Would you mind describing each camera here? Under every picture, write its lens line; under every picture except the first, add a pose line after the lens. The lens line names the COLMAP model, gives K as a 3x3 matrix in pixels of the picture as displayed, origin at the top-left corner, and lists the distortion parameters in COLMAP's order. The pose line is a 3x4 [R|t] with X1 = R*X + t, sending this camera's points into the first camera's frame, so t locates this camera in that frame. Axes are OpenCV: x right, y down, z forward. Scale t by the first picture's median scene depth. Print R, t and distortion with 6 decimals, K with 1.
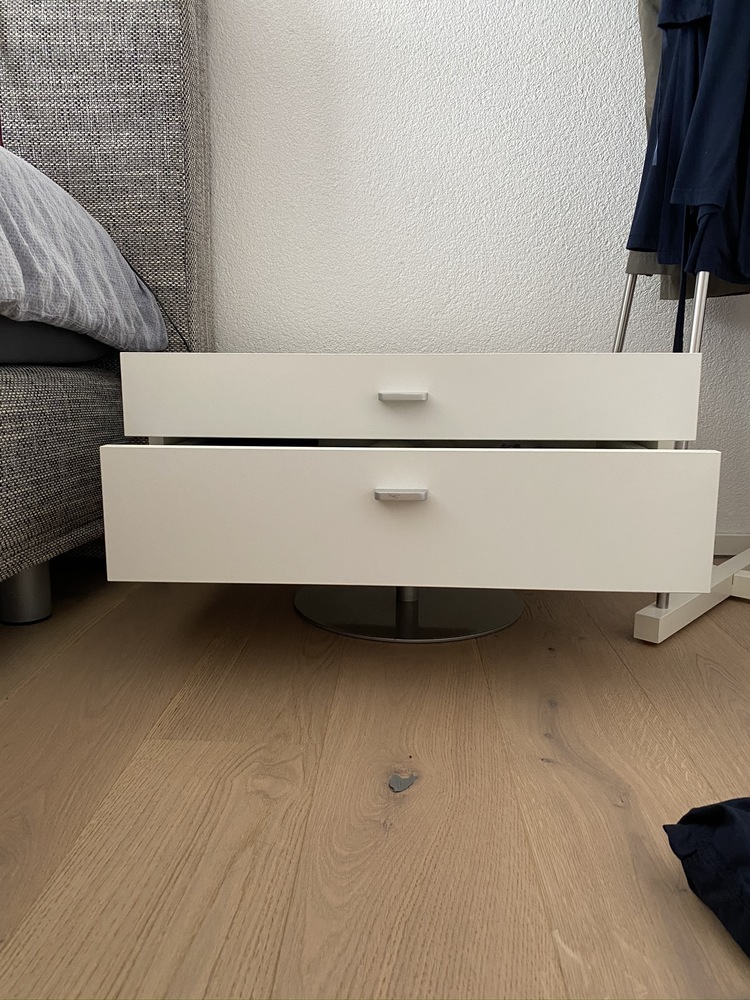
lens RADIAL K [[767.9, 0, 388.5], [0, 767.9, 500.6], [0, 0, 1]] dist [0.002068, 0.008708]
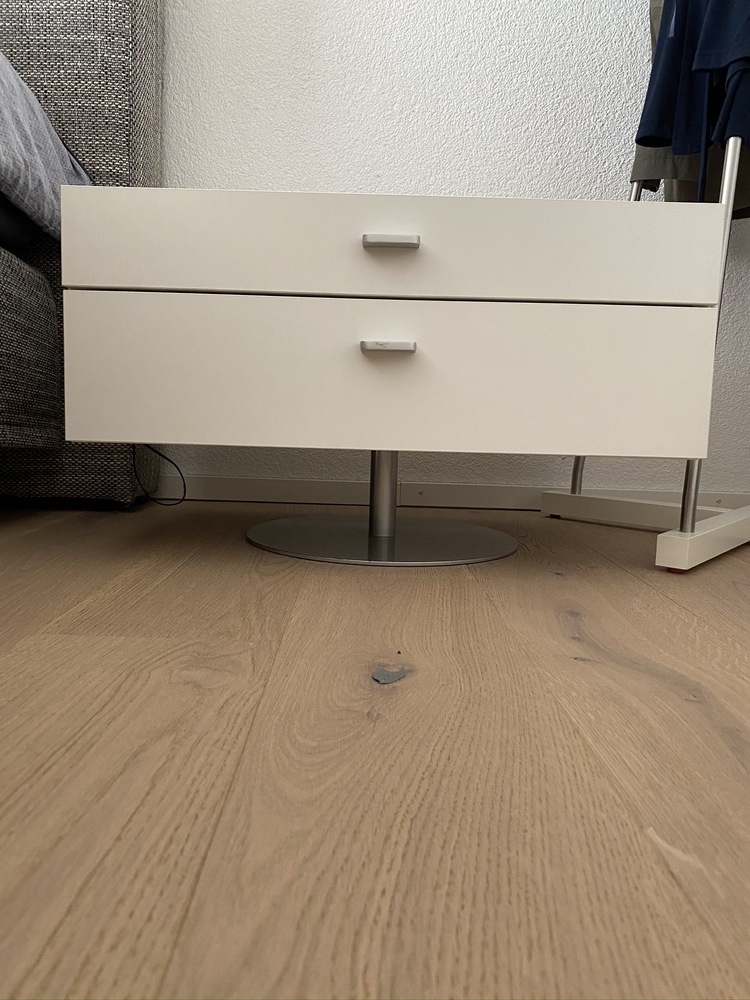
lens RADIAL K [[767.9, 0, 388.5], [0, 767.9, 500.6], [0, 0, 1]] dist [0.002068, 0.008708]
pose [[0.998226, 0.019549, 0.056241, -0.029314], [-0.016058, 0.997955, -0.061866, 0.261617], [-0.057336, 0.060854, 0.996499, 0.288431]]
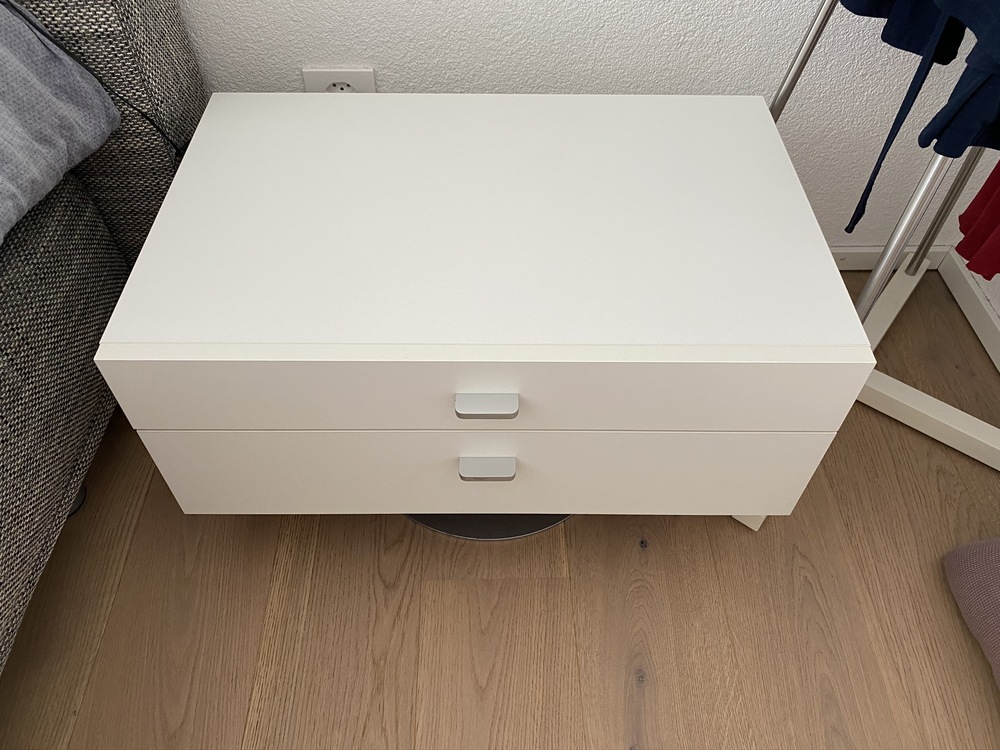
lens RADIAL K [[767.9, 0, 500.0], [0, 767.9, 375.0], [0, 0, 1]] dist [0.002068, 0.008708]
pose [[0.998738, -0.036676, 0.034318, 0.017814], [0.006921, 0.777210, 0.629203, -0.872581], [-0.049748, -0.628172, 0.776483, 0.634505]]
